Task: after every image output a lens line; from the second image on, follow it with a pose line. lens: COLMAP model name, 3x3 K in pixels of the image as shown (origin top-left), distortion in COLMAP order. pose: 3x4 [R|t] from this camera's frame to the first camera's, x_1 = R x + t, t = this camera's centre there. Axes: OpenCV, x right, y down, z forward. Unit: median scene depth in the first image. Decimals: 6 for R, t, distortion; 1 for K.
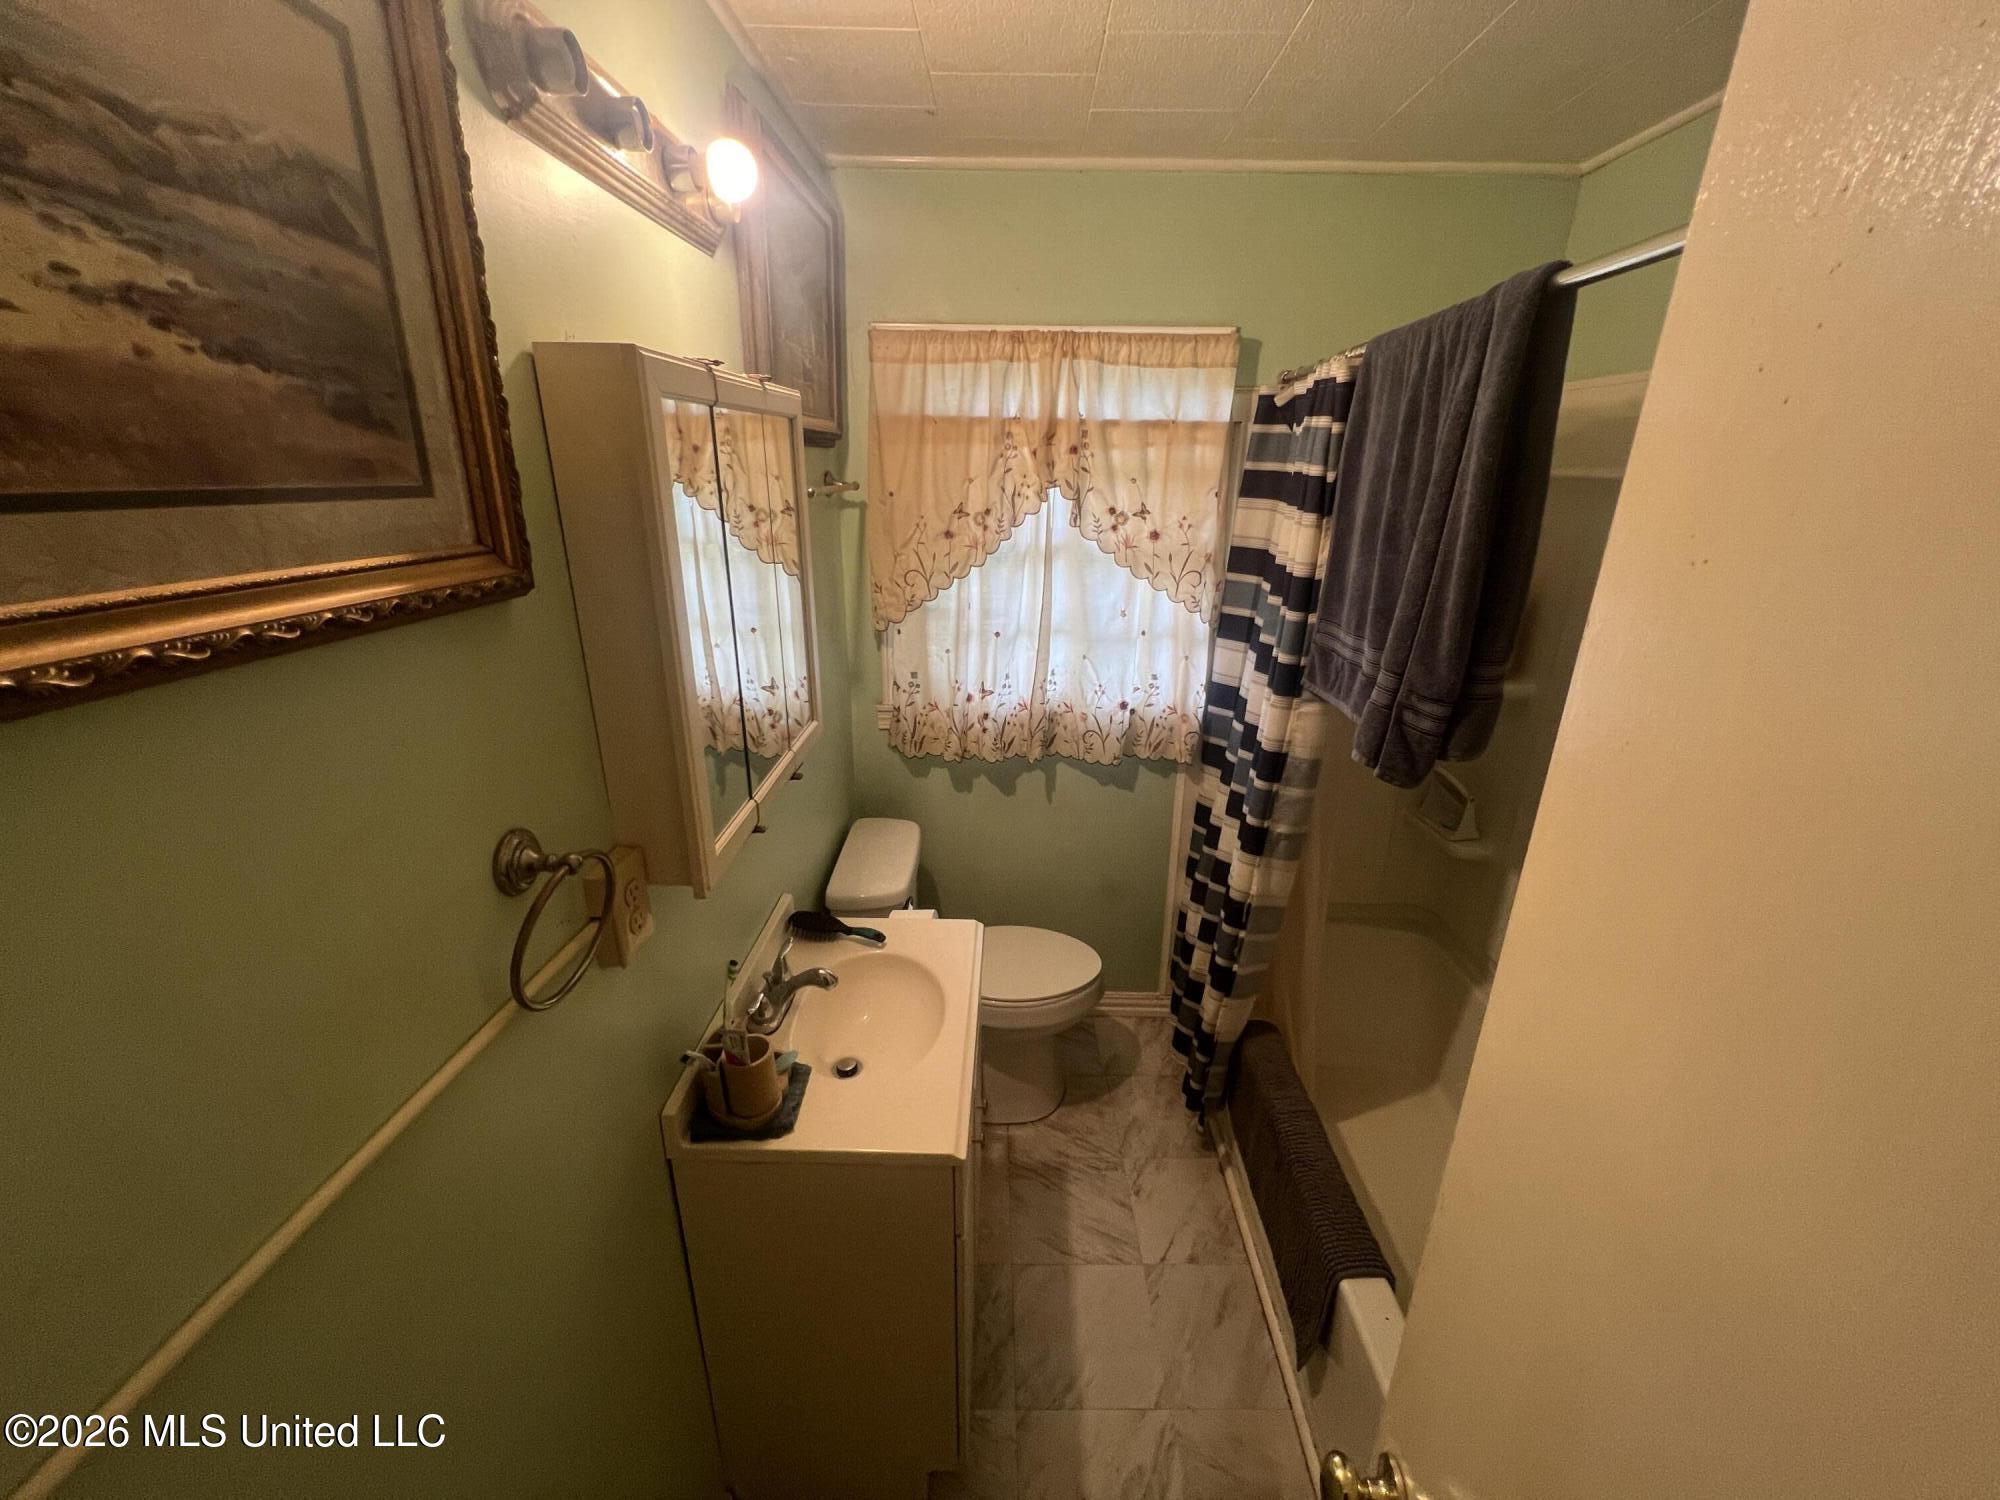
lens RADIAL K [[799.4, 0, 1000.1], [0, 799.4, 744.1], [0, 0, 1]] dist [-0.004996, 0.000709]
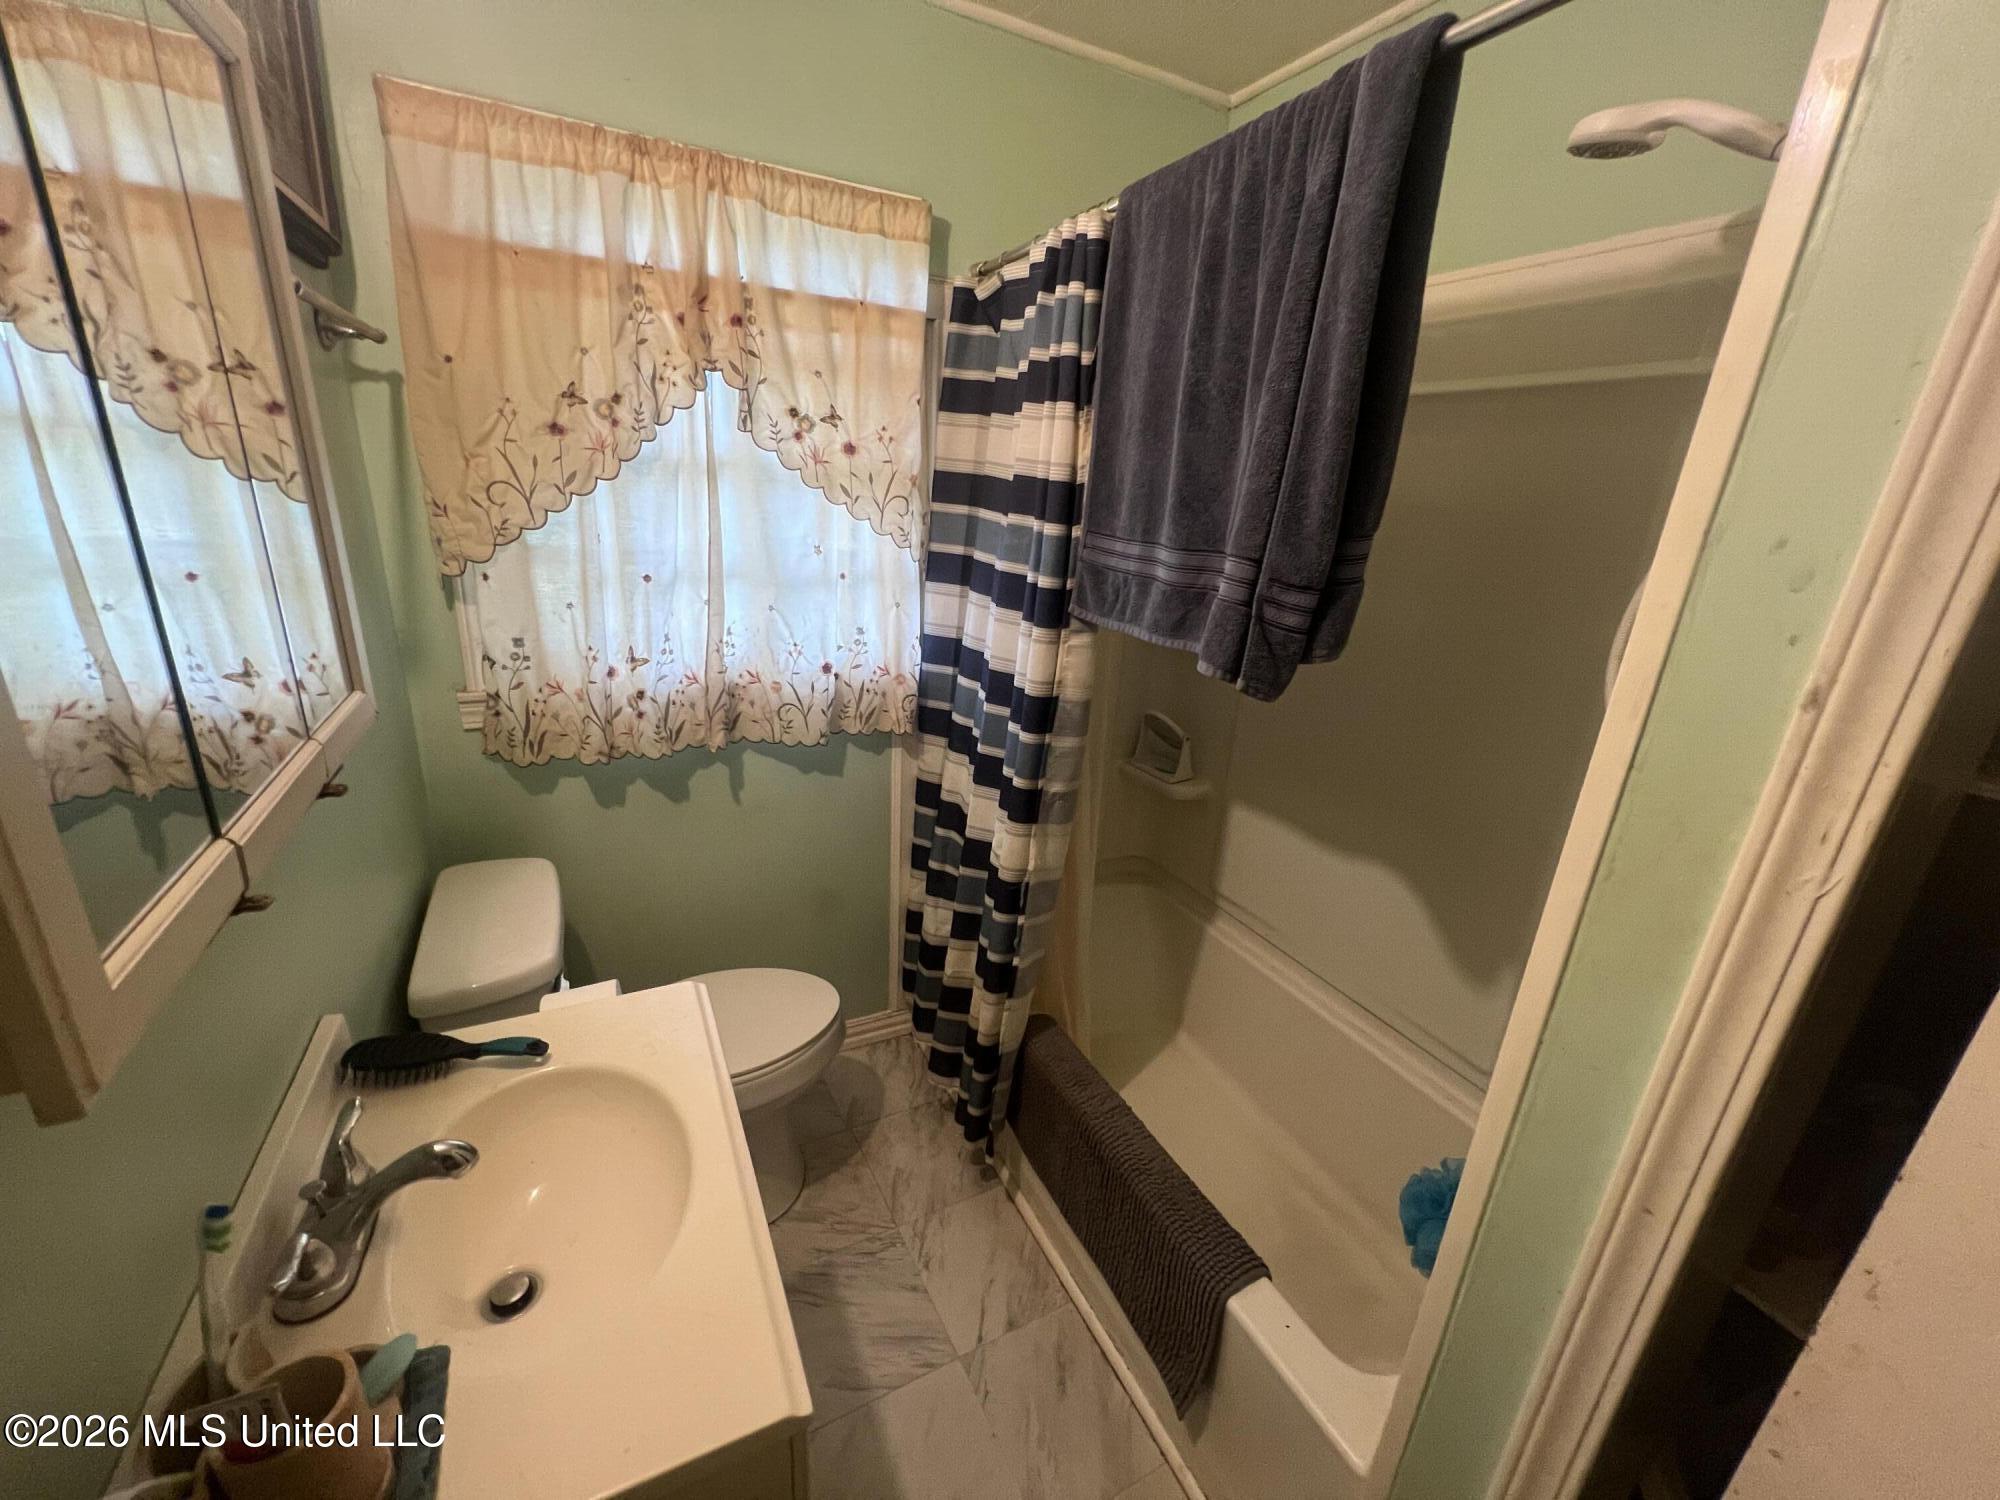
lens RADIAL K [[799.4, 0, 998.8], [0, 799.4, 749.5], [0, 0, 1]] dist [-0.004996, 0.000709]
pose [[0.883277, -0.108843, 0.456042, -0.074360], [0.107654, 0.993775, 0.028676, 0.031211], [-0.456324, 0.023766, 0.889496, 0.242490]]
